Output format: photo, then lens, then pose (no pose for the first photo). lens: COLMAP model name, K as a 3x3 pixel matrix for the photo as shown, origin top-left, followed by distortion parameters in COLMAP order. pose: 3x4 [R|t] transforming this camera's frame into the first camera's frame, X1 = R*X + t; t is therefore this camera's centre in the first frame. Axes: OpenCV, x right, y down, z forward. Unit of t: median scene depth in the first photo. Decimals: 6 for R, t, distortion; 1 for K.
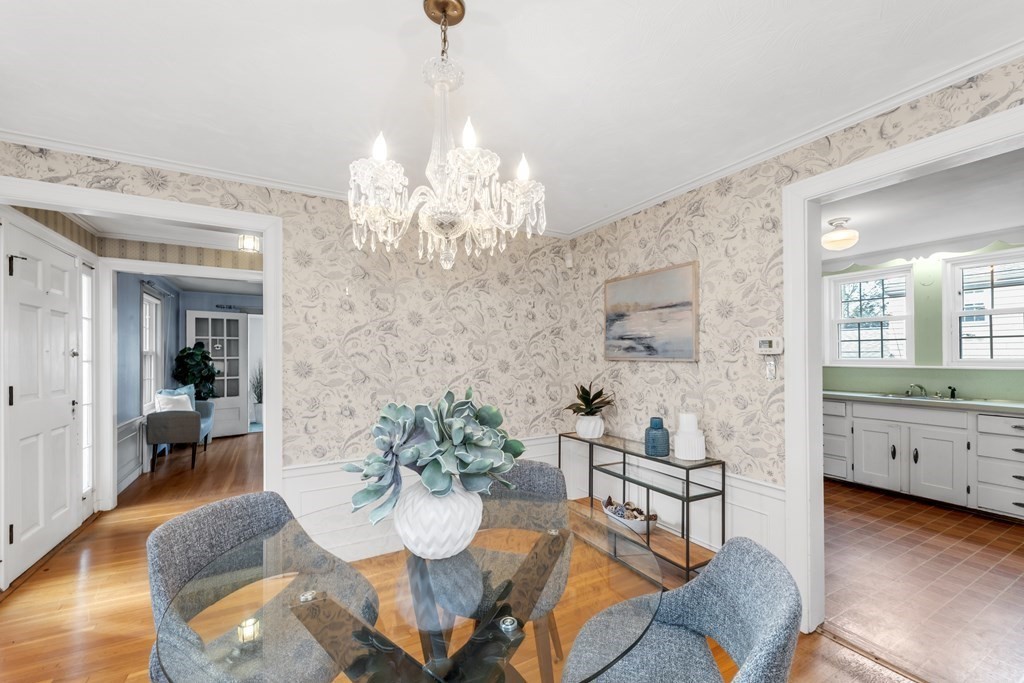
lens RADIAL K [[429.6, 0, 515.1], [0, 429.6, 350.1], [0, 0, 1]] dist [-0.000607, -0.000034]
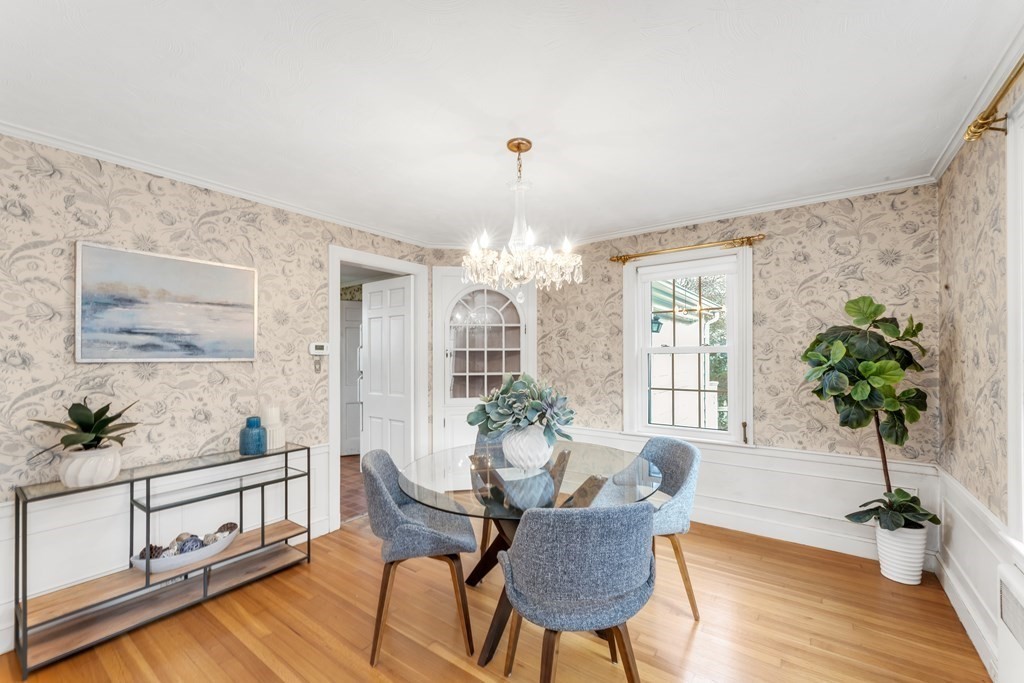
lens RADIAL K [[429.6, 0, 510.8], [0, 429.6, 351.9], [0, 0, 1]] dist [-0.000607, -0.000034]
pose [[-0.421433, 0.011961, 0.906781, -0.775196], [-0.010248, 0.999786, -0.017951, 0.014796], [-0.906802, -0.016858, -0.421220, 0.803896]]
